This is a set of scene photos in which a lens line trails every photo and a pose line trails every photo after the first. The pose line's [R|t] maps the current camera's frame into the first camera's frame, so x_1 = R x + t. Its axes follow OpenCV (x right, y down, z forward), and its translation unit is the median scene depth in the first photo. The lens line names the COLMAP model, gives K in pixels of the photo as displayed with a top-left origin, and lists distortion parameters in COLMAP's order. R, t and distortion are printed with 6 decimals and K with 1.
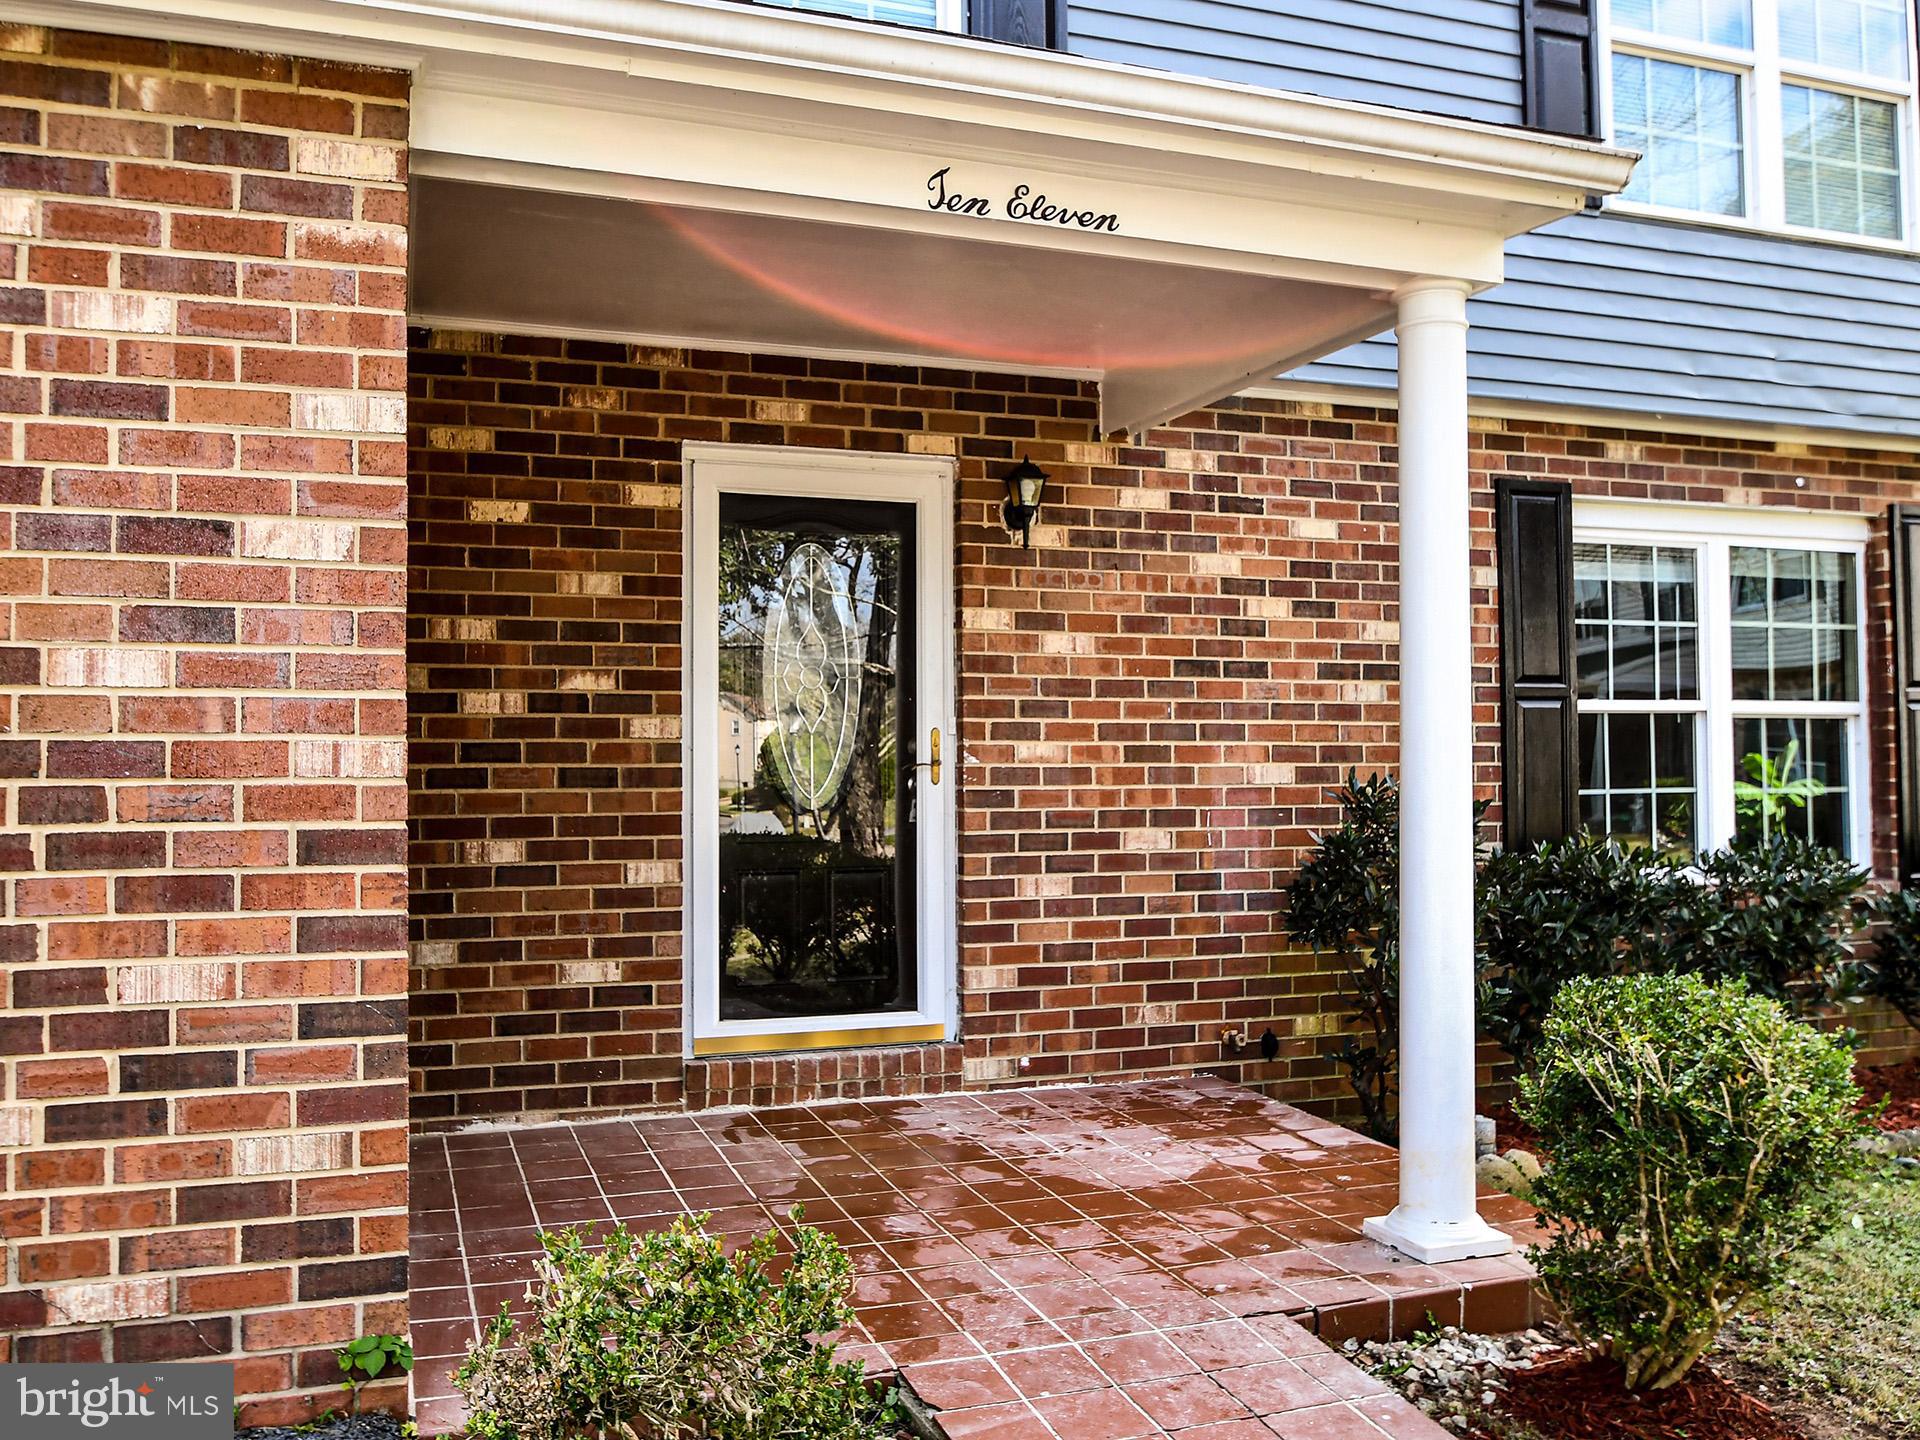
lens RADIAL K [[1358.4, 0, 960.0], [0, 1358.4, 720.0], [0, 0, 1]] dist [-0.013941, -0.000194]
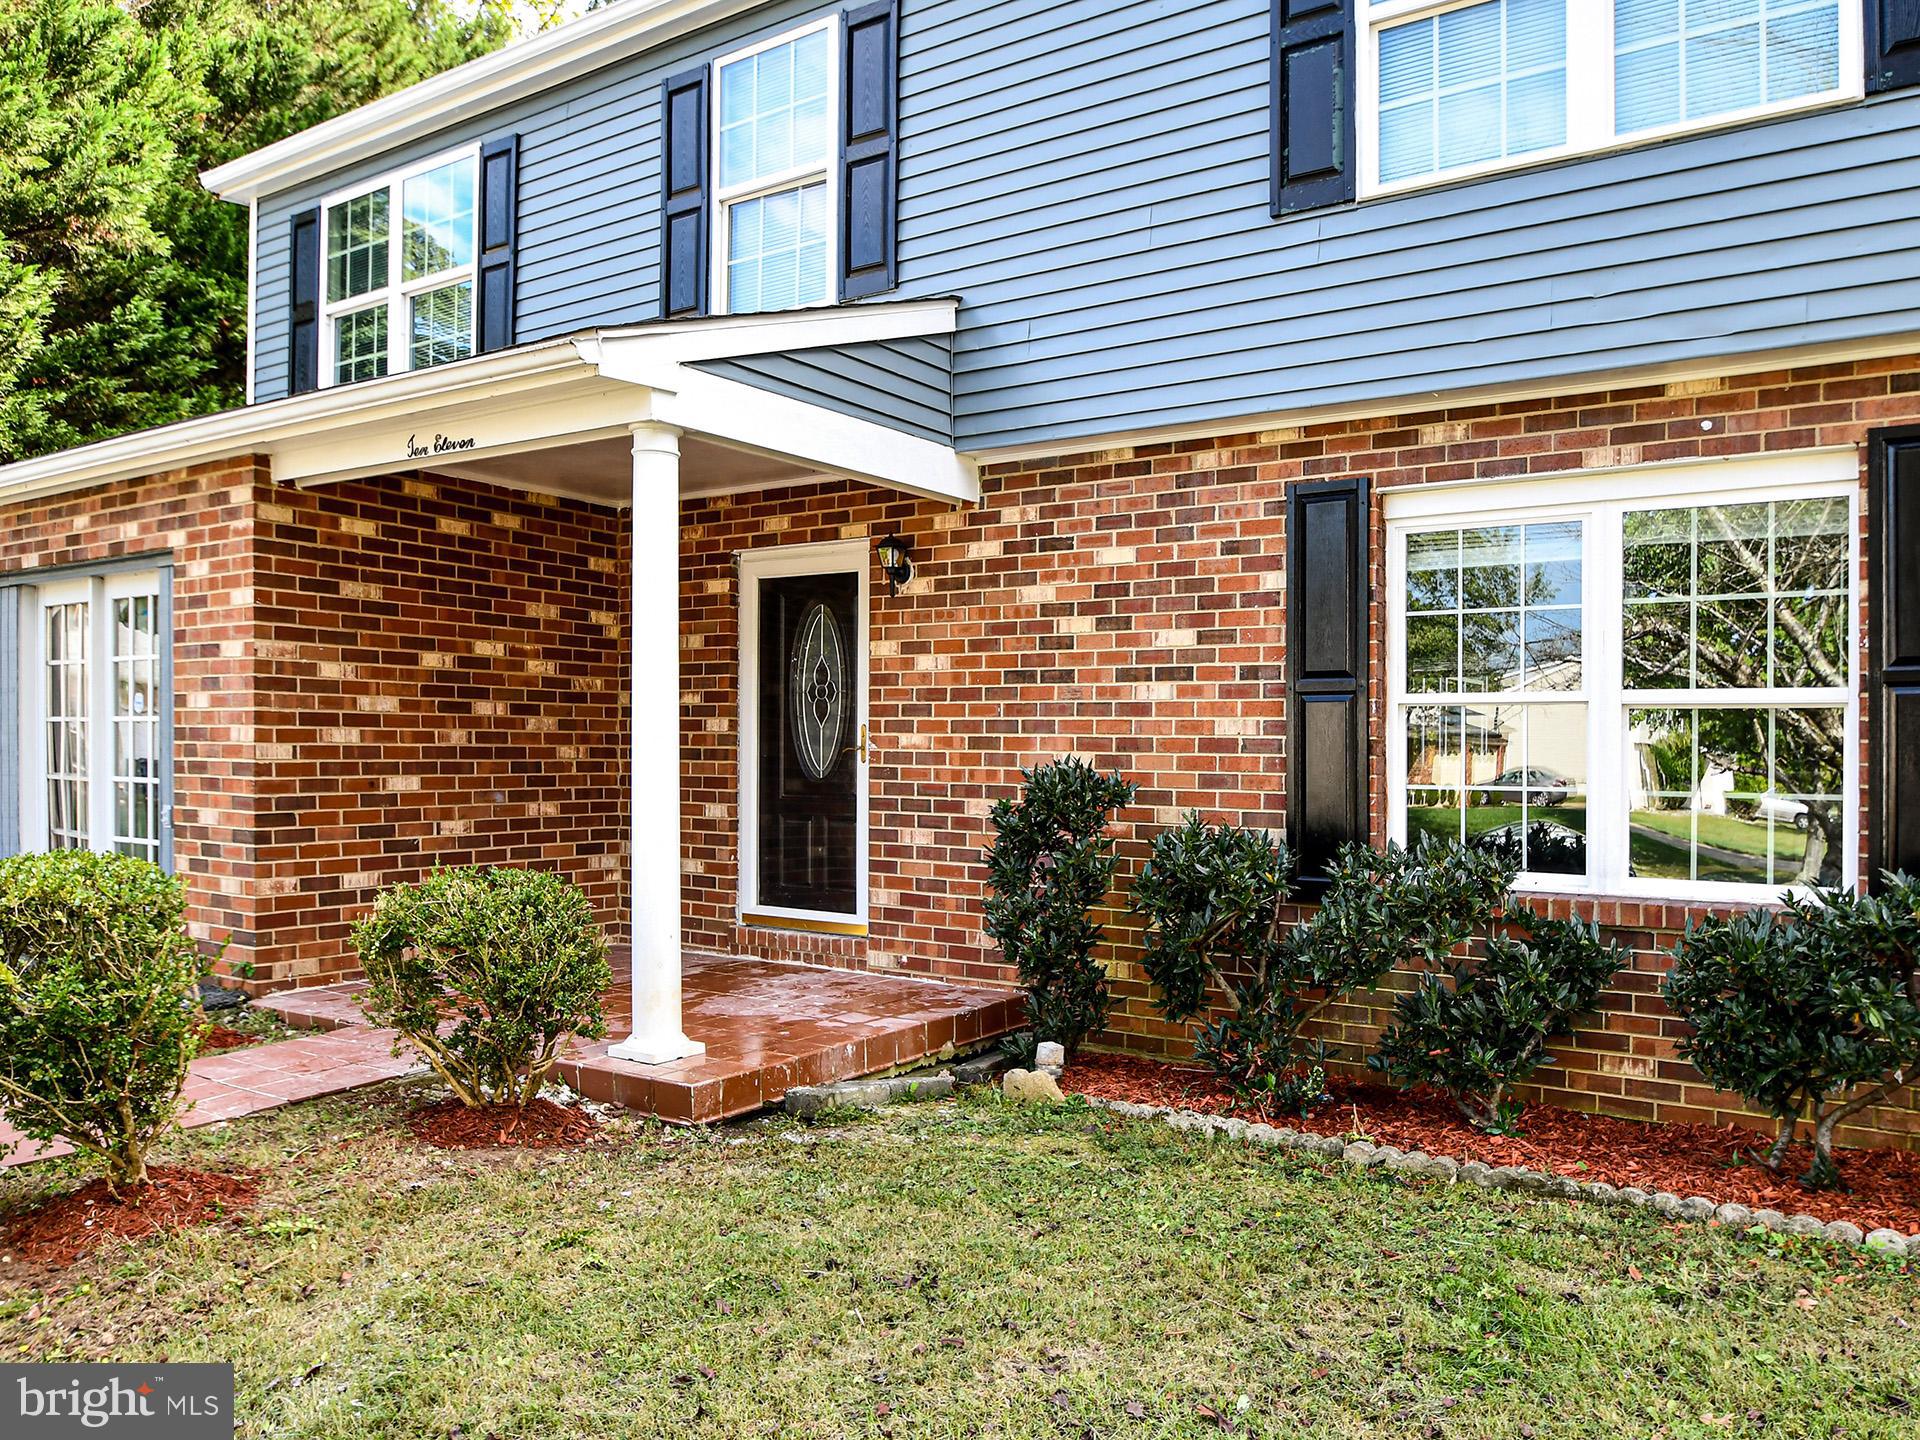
lens RADIAL K [[1136.7, 0, 994.0], [0, 1136.7, 764.6], [0, 0, 1]] dist [-0.012145, -0.001326]
pose [[0.712956, 0.018565, -0.700963, 0.921074], [0.004101, 0.999522, 0.030644, 0.011998], [0.701197, -0.024722, 0.712539, 0.216869]]
